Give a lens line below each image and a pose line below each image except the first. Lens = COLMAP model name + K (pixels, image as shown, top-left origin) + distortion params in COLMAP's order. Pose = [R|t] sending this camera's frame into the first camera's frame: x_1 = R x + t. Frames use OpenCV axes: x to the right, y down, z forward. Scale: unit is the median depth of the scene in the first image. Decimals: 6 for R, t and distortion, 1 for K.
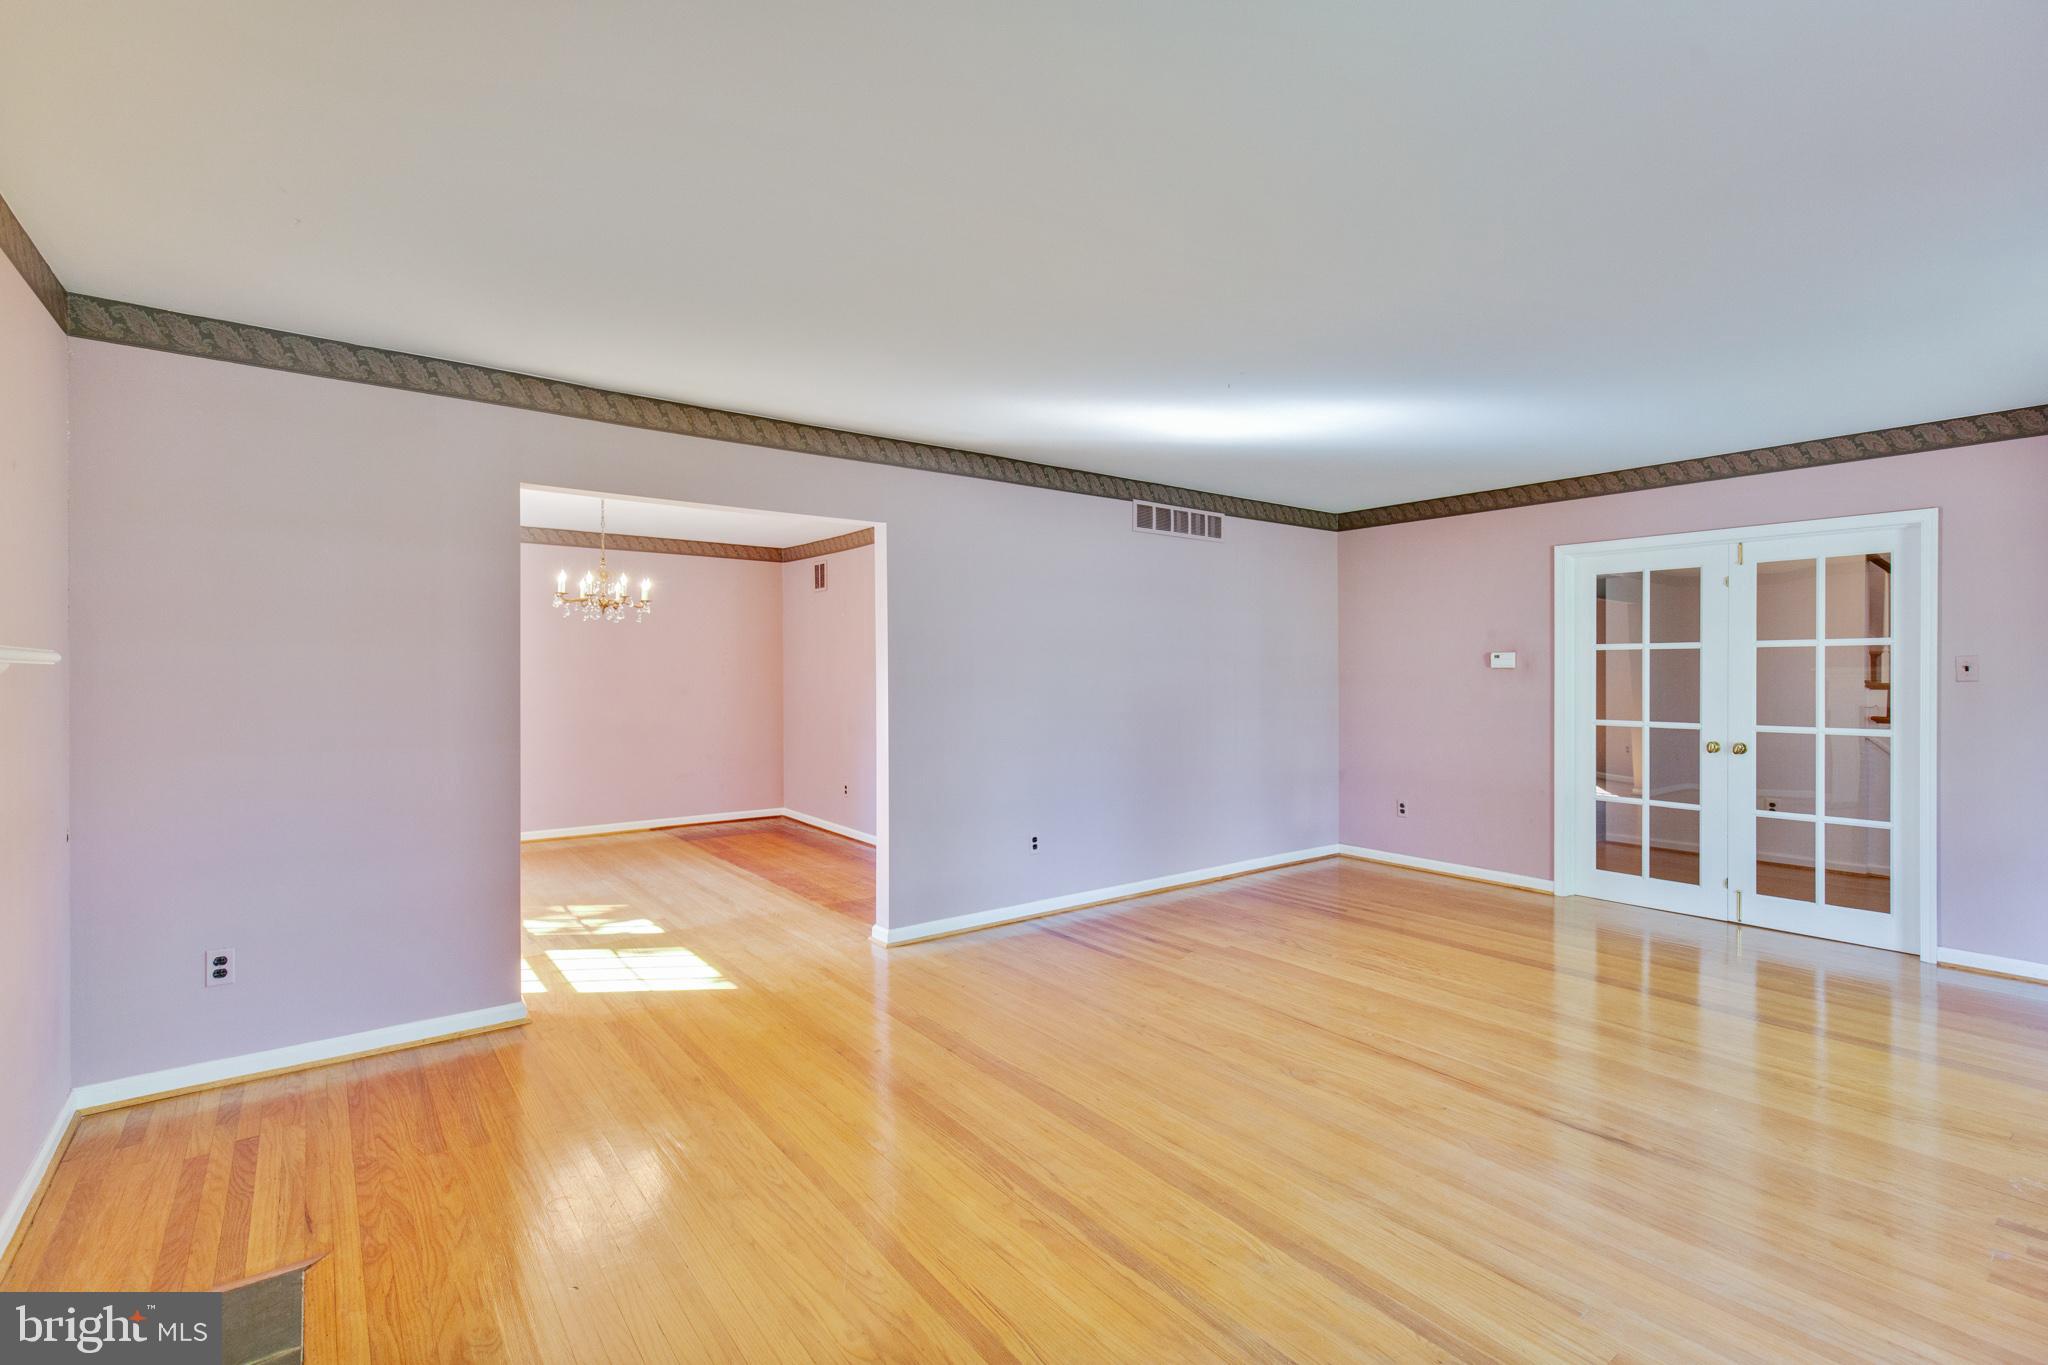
lens RADIAL K [[918.5, 0, 1024.0], [0, 918.5, 682.5], [0, 0, 1]] dist [0.007620, 0.000144]
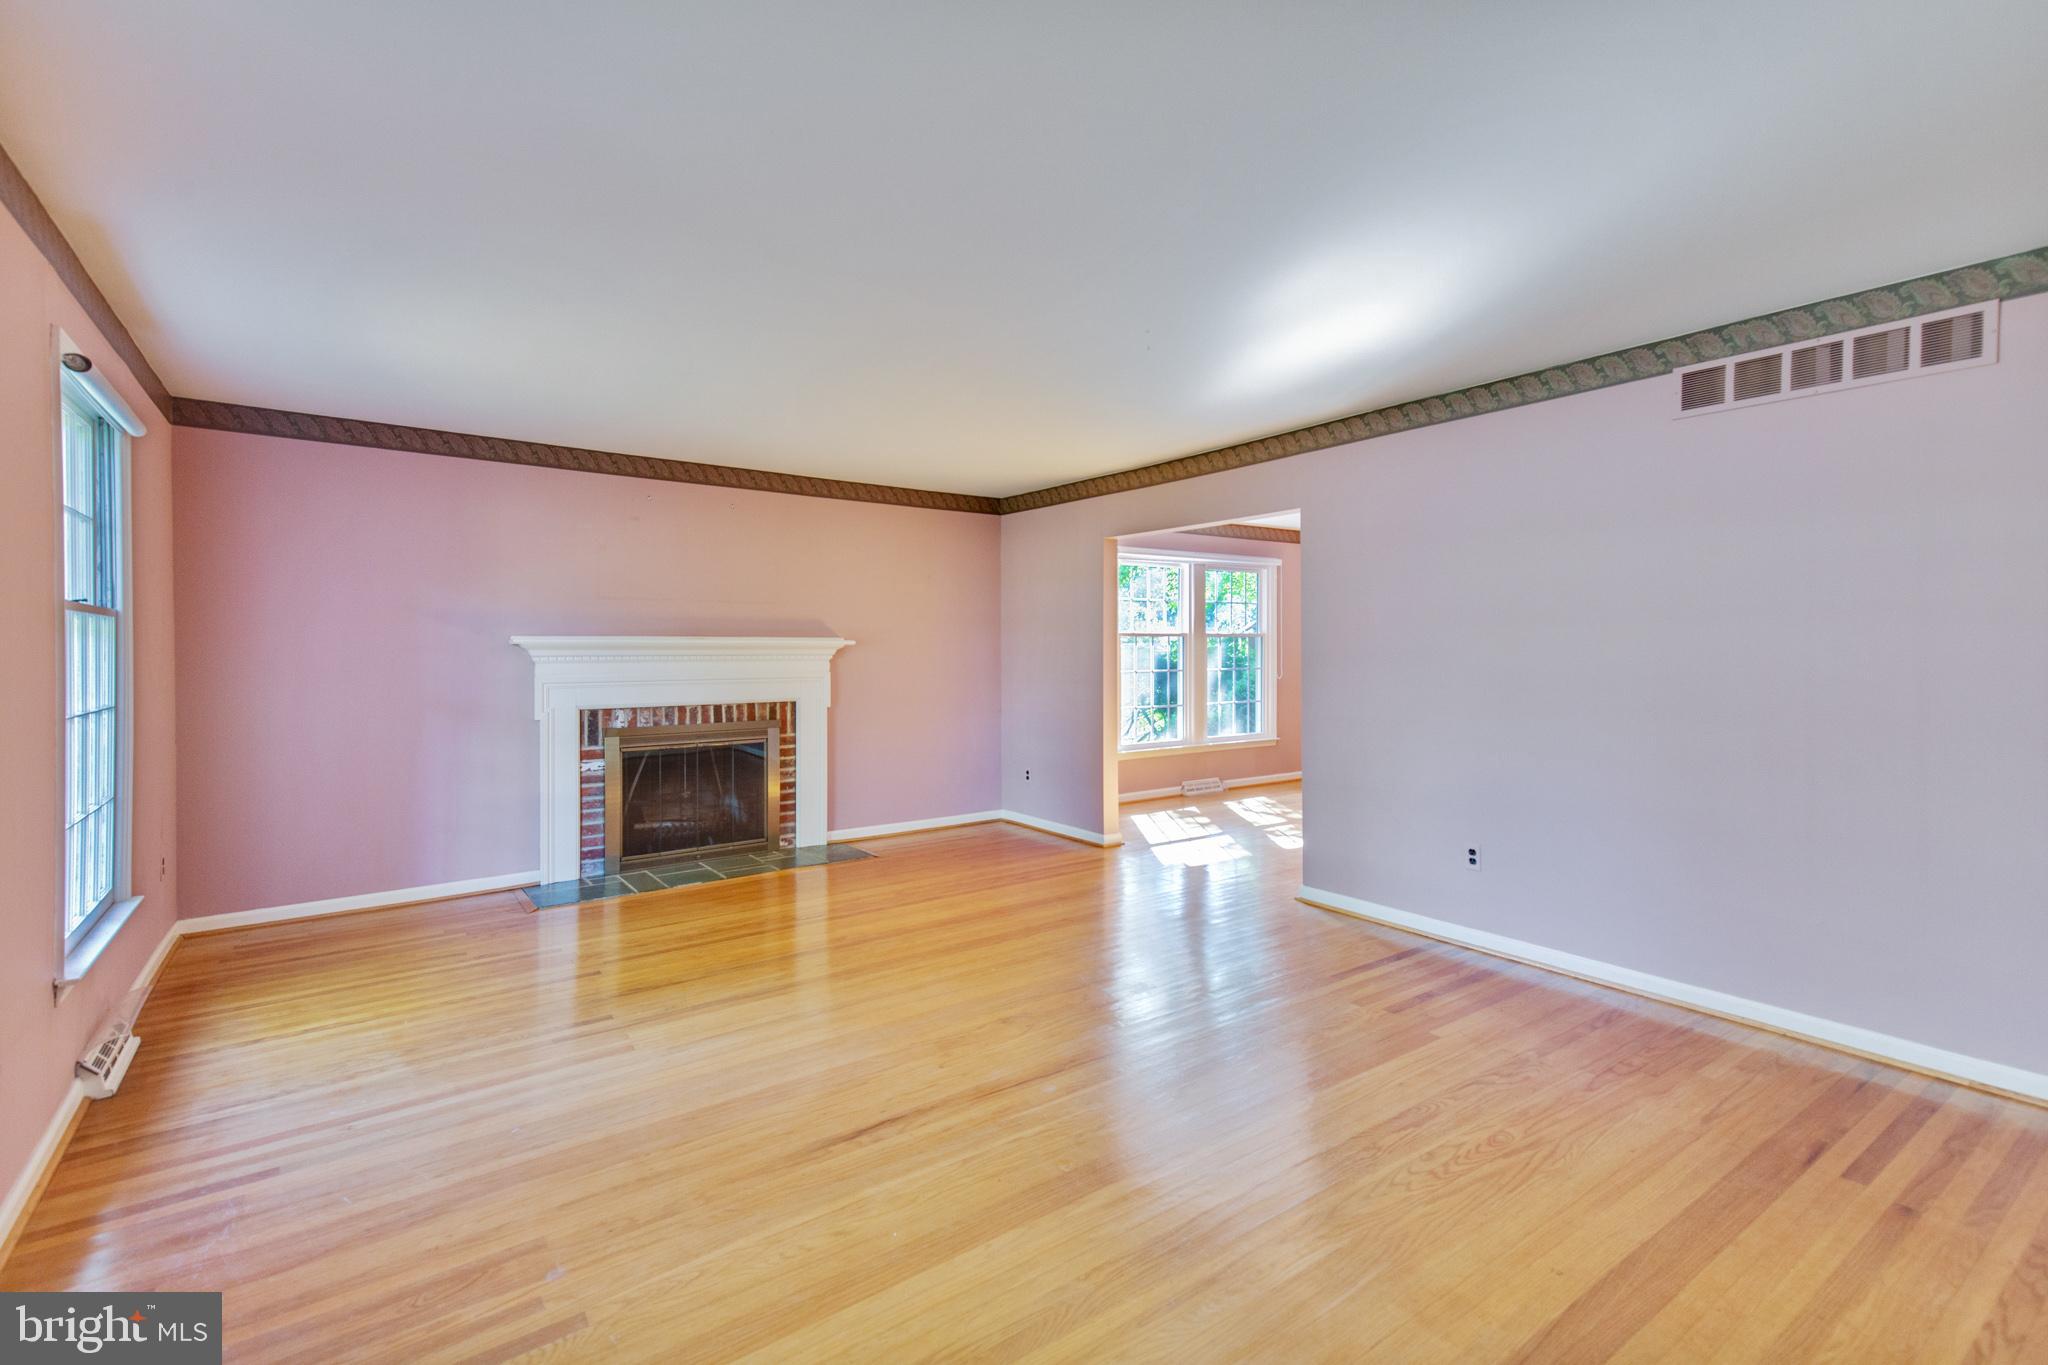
lens RADIAL K [[926.2, 0, 1023.6], [0, 926.2, 654.2], [0, 0, 1]] dist [0.002382, 0.000140]
pose [[-0.041806, 0.008465, -0.999090, 0.896233], [-0.006356, 0.999942, 0.008738, -0.008556], [0.999106, 0.006716, -0.041750, 0.678263]]
